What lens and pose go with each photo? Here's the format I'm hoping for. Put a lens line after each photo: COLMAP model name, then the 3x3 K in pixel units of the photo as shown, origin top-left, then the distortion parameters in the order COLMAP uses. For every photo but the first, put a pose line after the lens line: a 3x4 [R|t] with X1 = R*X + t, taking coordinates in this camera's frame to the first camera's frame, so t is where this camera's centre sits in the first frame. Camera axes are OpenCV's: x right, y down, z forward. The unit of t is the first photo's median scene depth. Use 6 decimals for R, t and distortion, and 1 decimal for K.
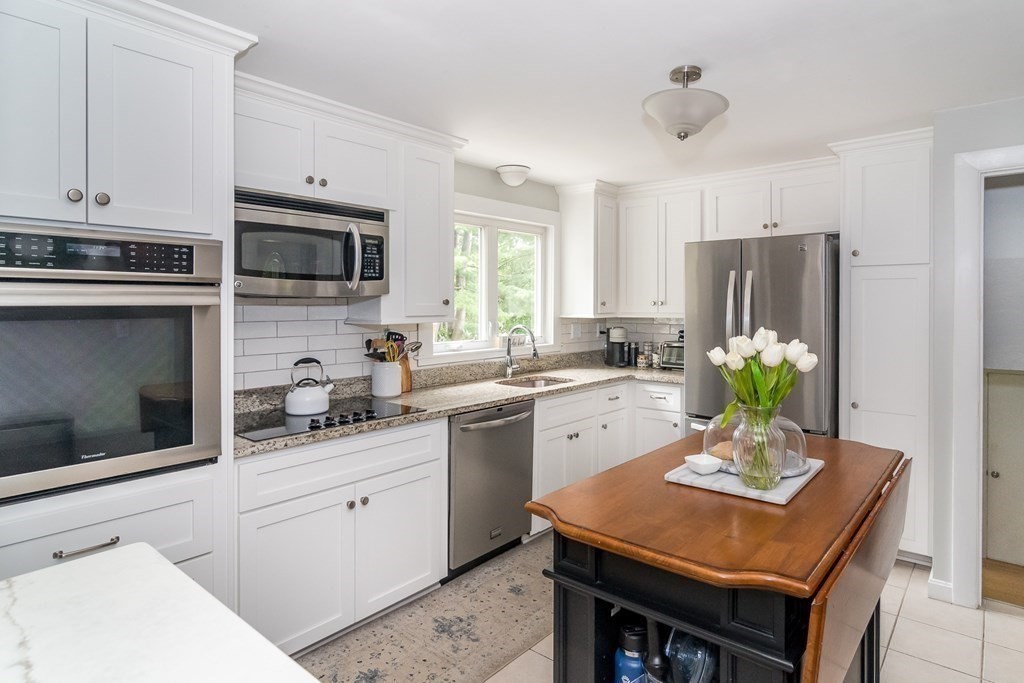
lens RADIAL K [[568.8, 0, 531.9], [0, 568.8, 292.8], [0, 0, 1]] dist [0.002469, 0.000350]
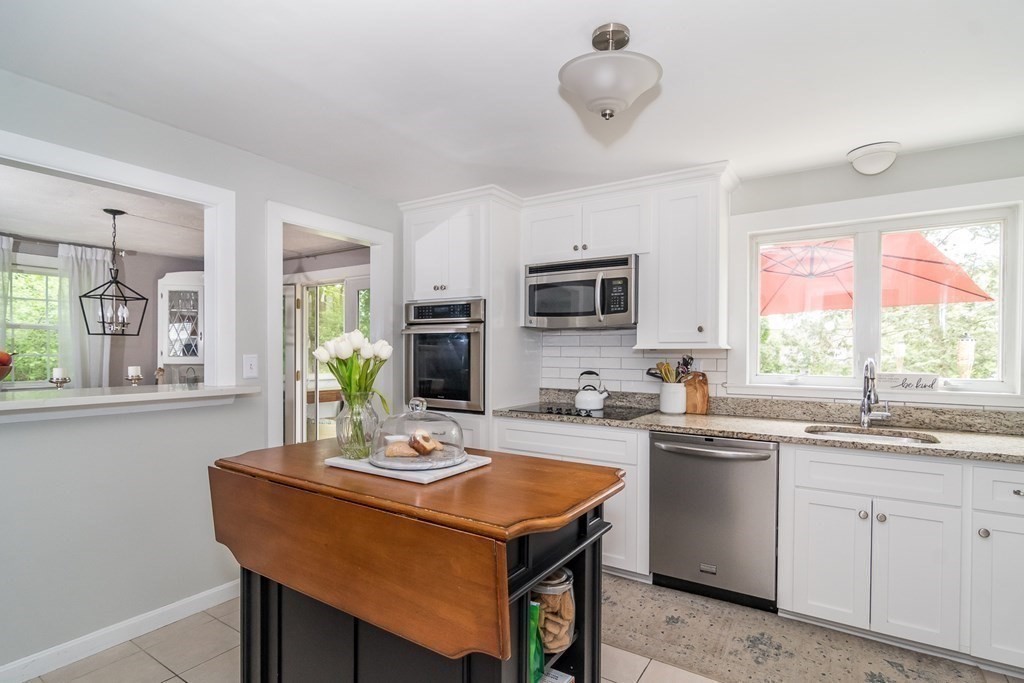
lens RADIAL K [[509.1, 0, 512.0], [0, 509.1, 341.5], [0, 0, 1]] dist [-0.001773, 0.000178]
pose [[0.115521, -0.018903, -0.993125, 0.840266], [0.010182, 0.999789, -0.017846, 0.060356], [0.993253, -0.008050, 0.115689, 0.649116]]
